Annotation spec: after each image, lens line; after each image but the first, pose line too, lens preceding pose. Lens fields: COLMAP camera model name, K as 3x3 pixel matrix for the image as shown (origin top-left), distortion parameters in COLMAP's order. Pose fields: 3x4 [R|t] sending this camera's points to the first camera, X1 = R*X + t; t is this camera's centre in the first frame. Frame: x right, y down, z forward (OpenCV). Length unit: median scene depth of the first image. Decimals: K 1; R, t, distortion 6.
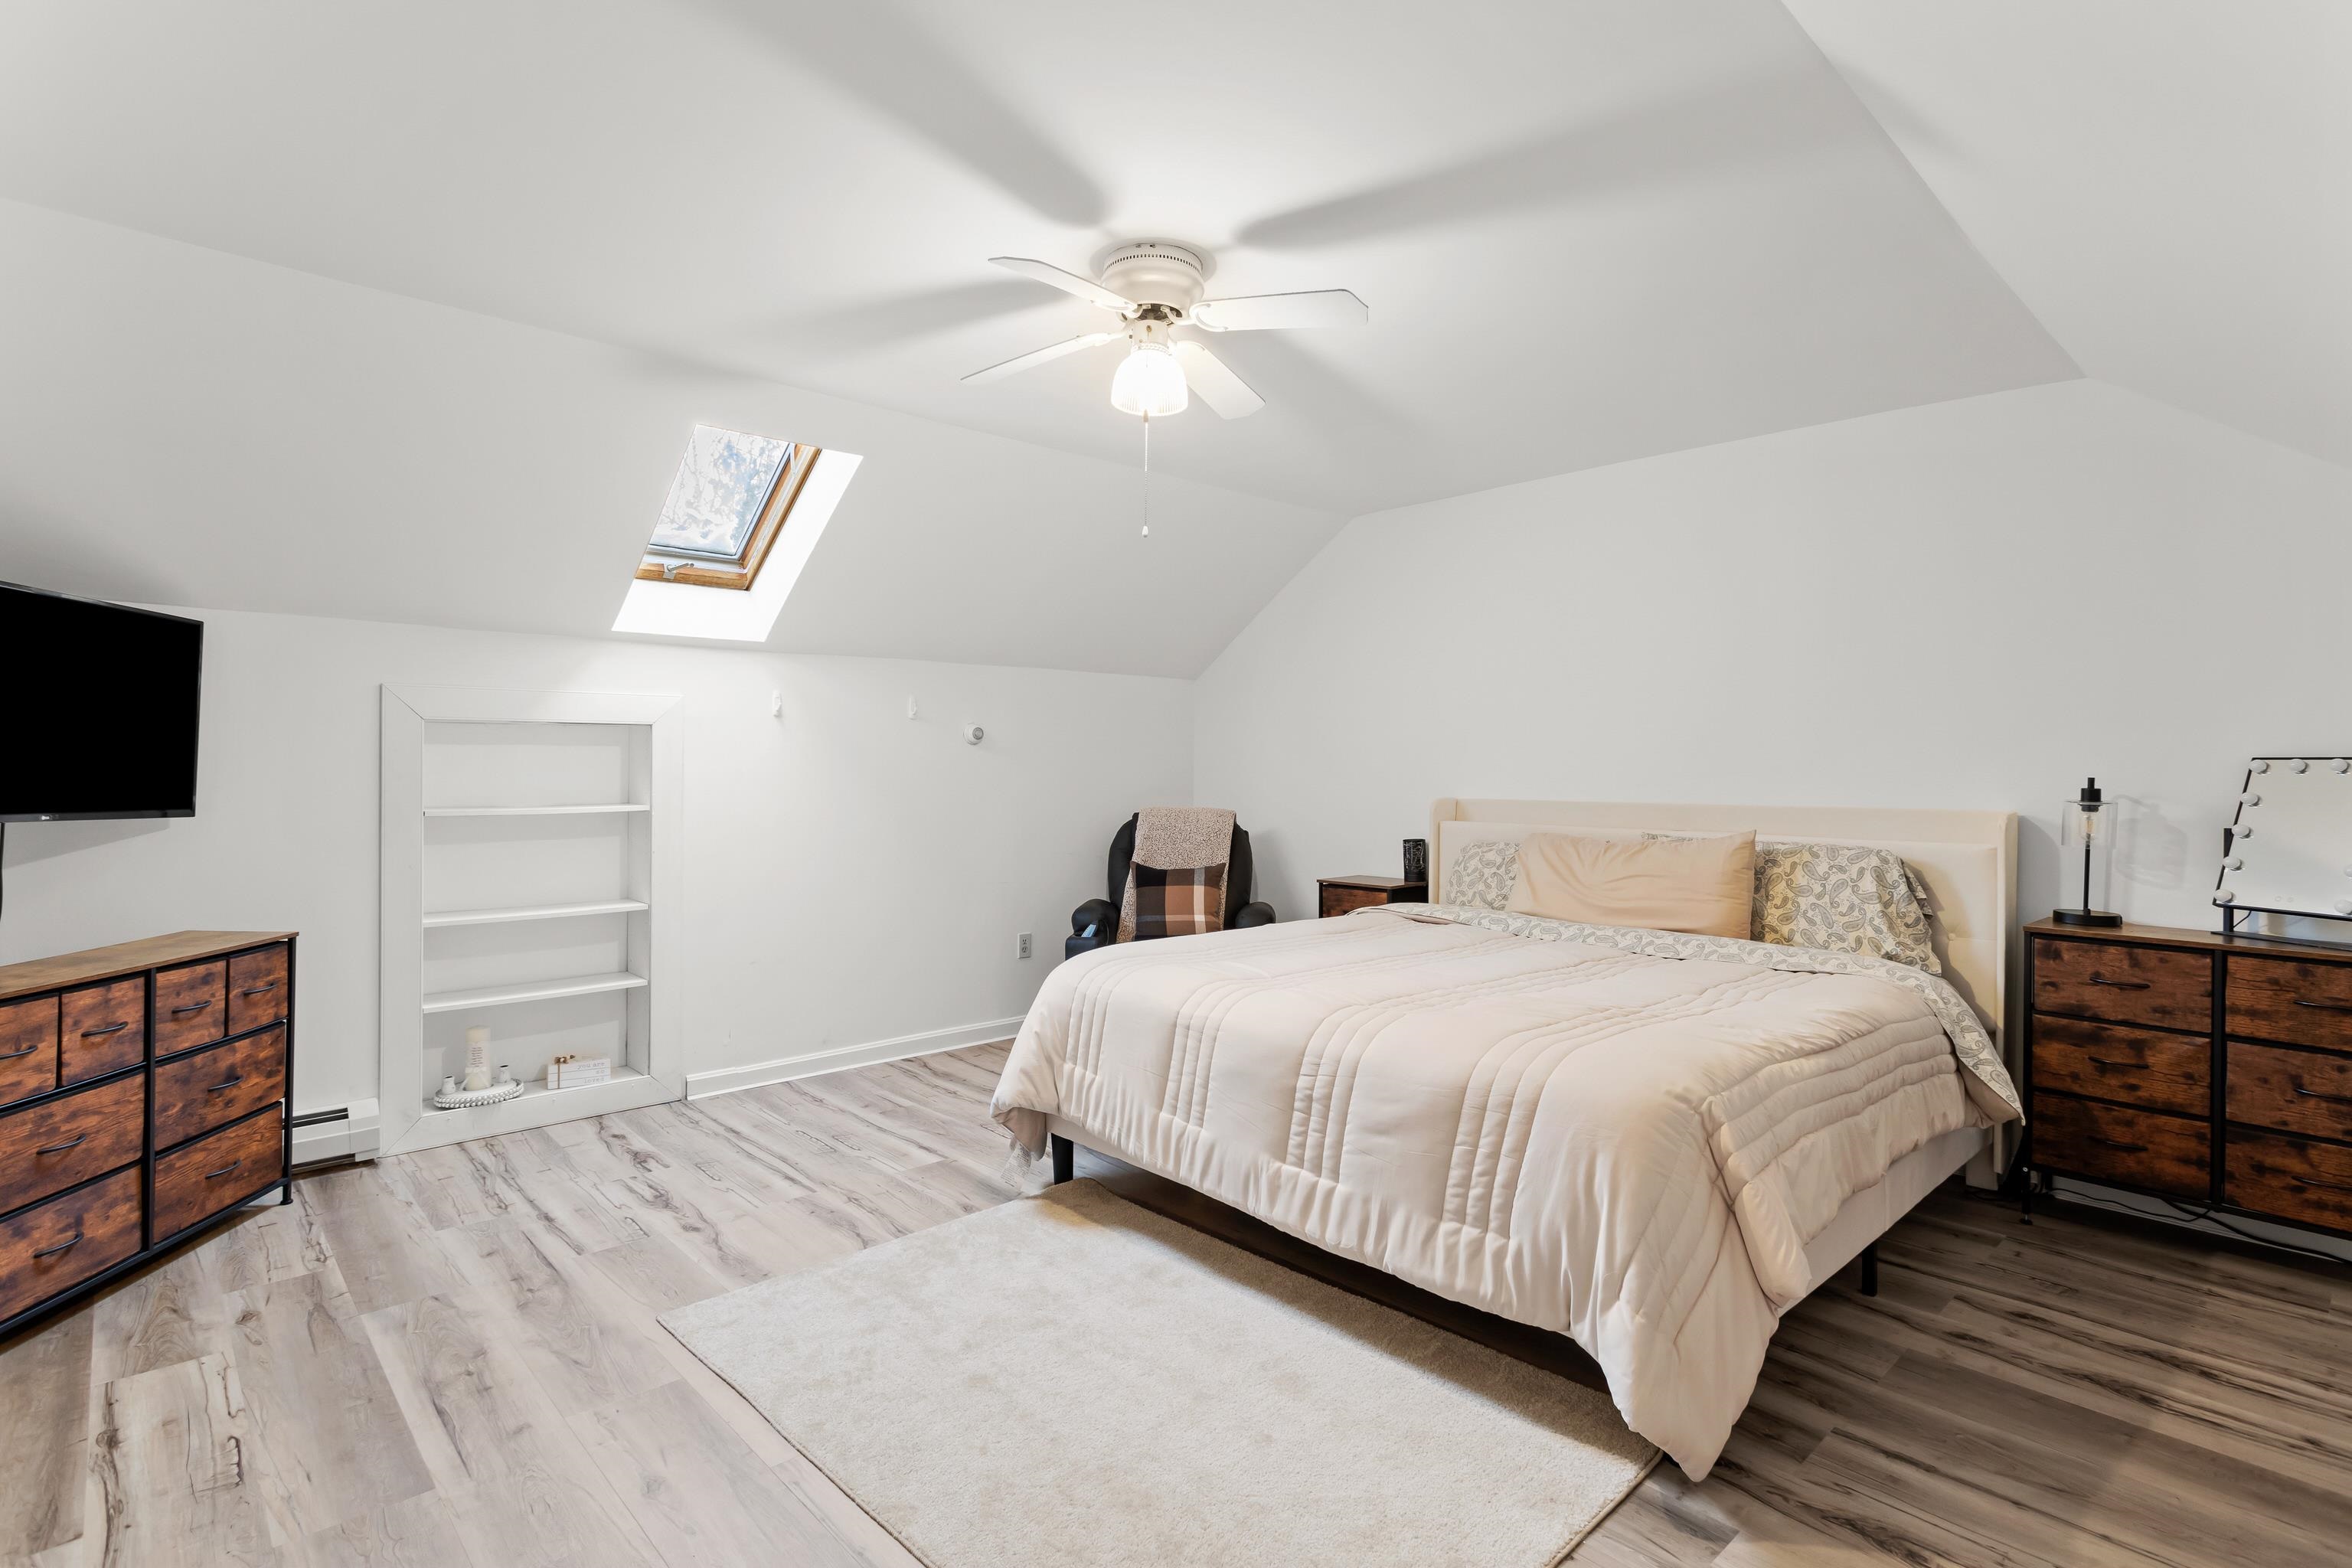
lens RADIAL K [[1127.4, 0, 1176.0], [0, 1127.4, 784.0], [0, 0, 1]] dist [-0.000725, 0.000207]
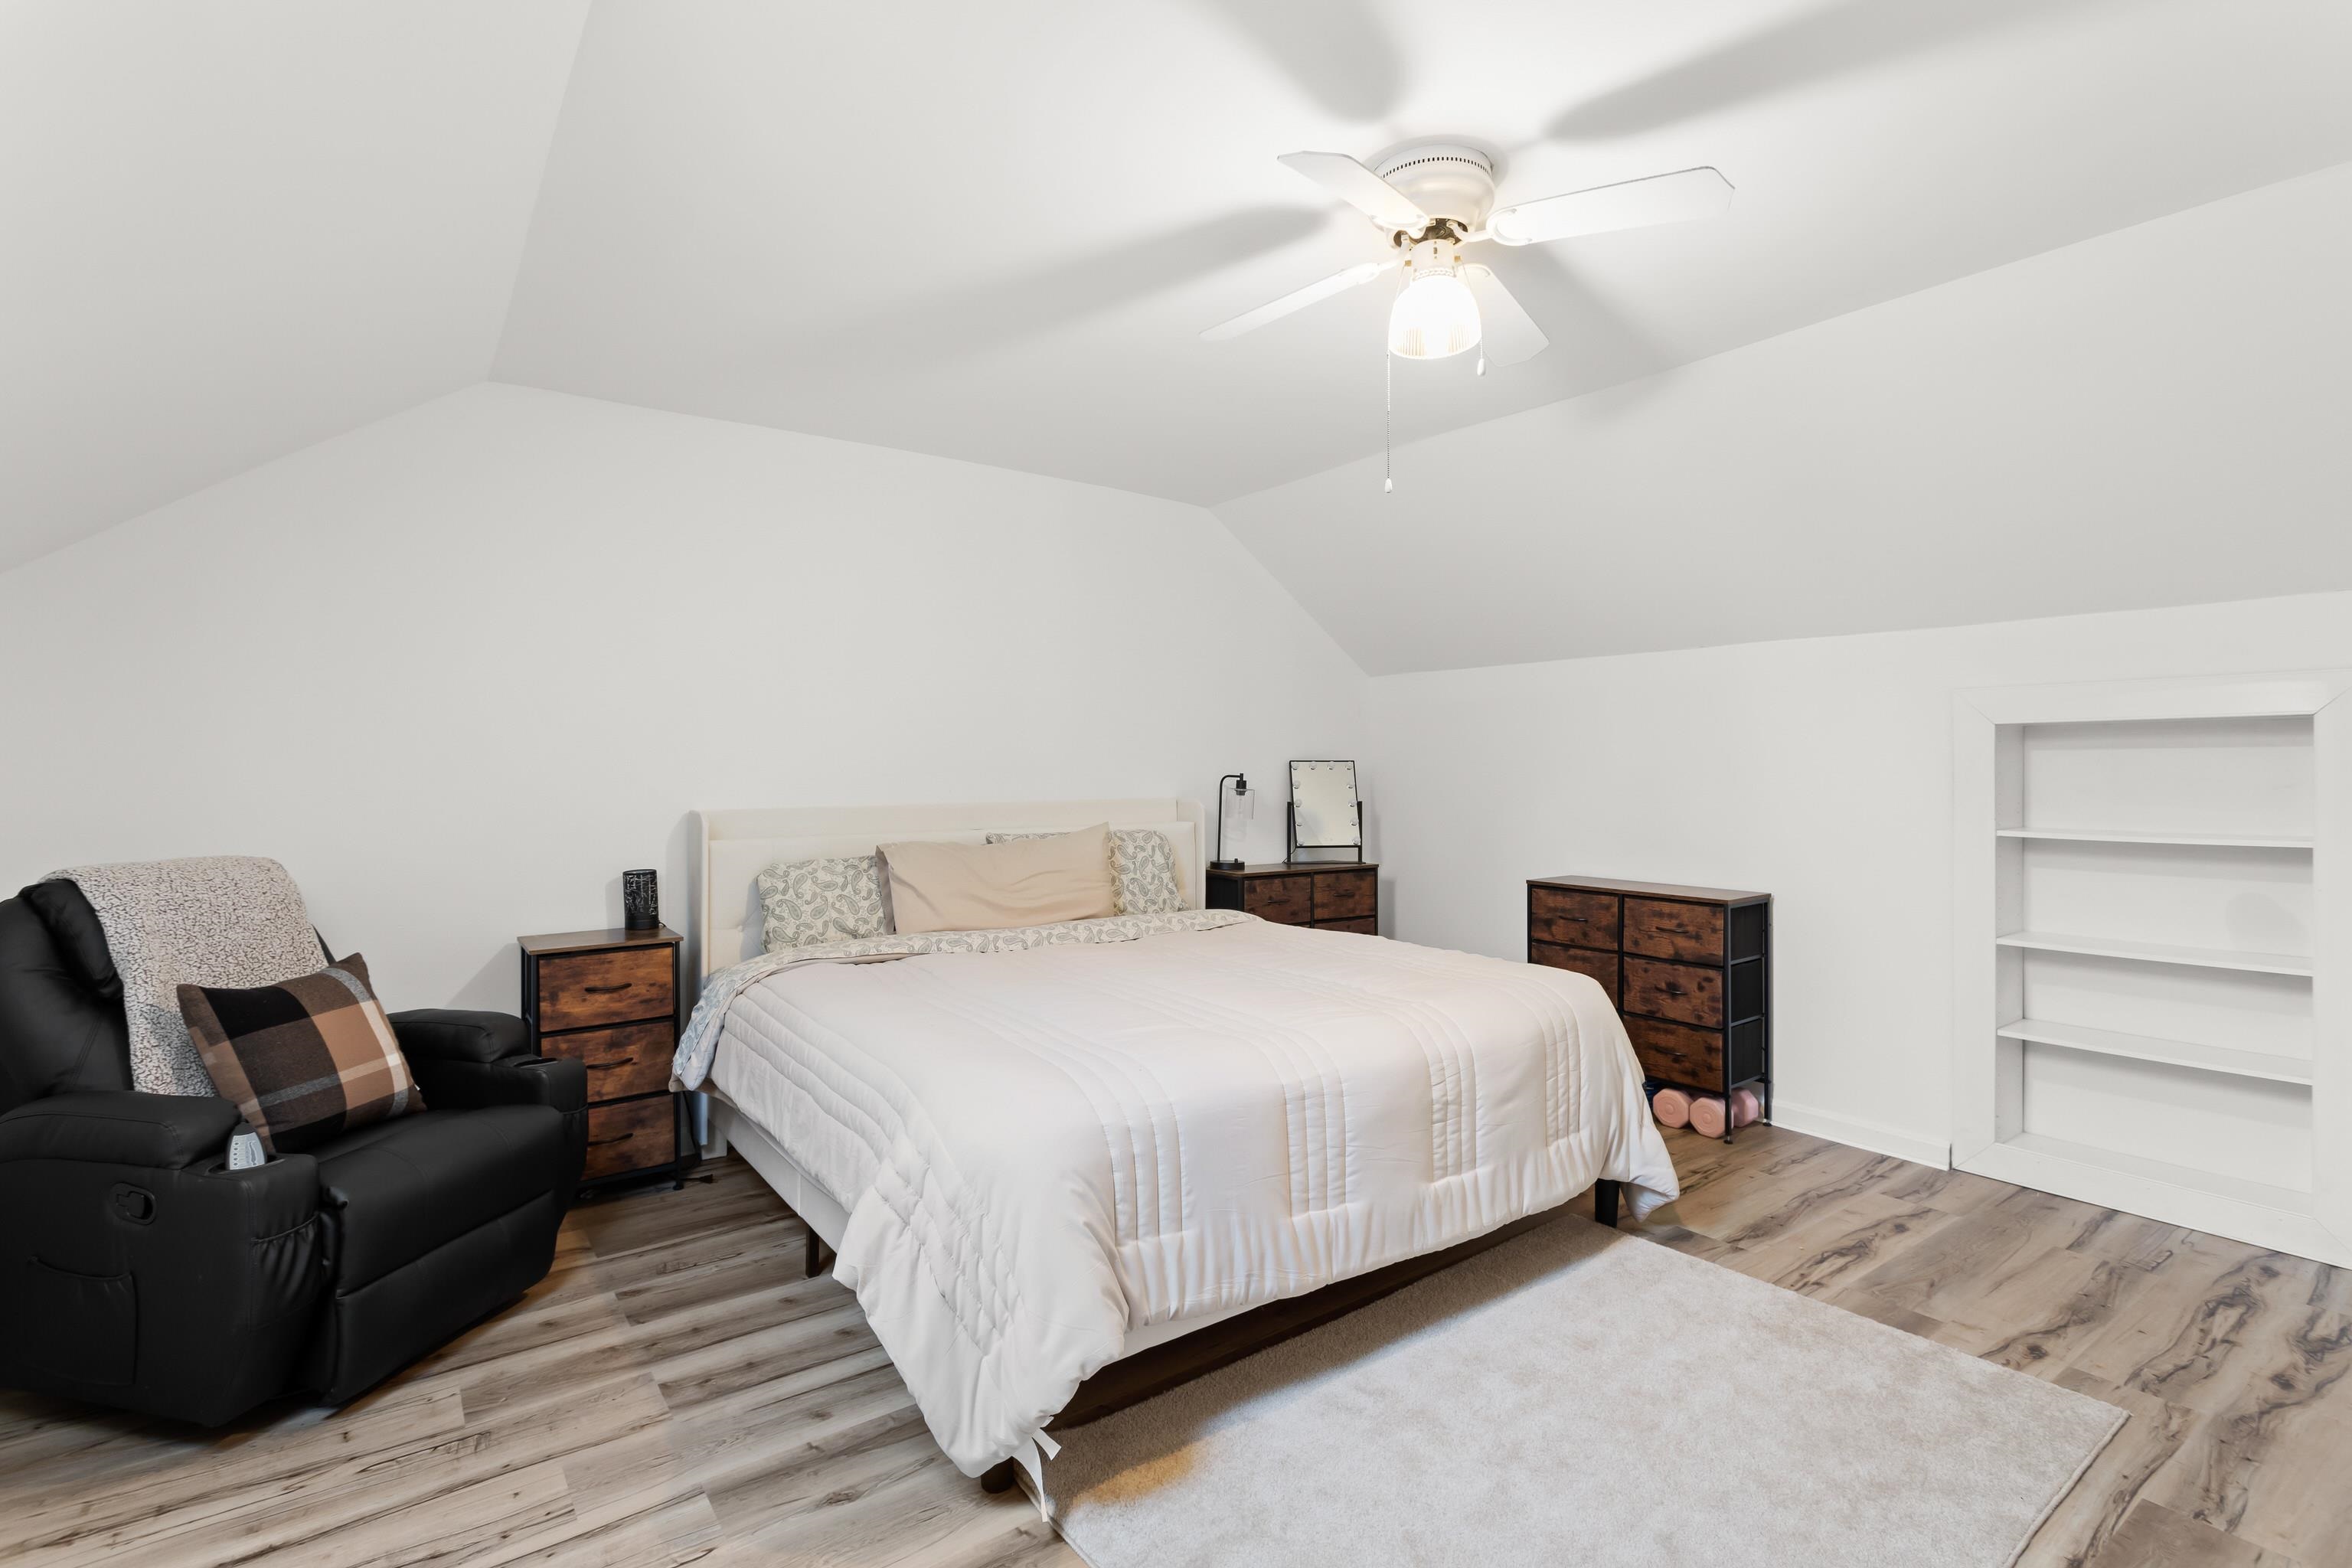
lens RADIAL K [[1127.4, 0, 1176.0], [0, 1127.4, 784.0], [0, 0, 1]] dist [-0.000725, 0.000207]
pose [[0.116413, -0.023798, 0.992916, -0.792585], [0.016375, 0.999623, 0.022039, -0.028575], [-0.993066, 0.013693, 0.116758, 0.985888]]
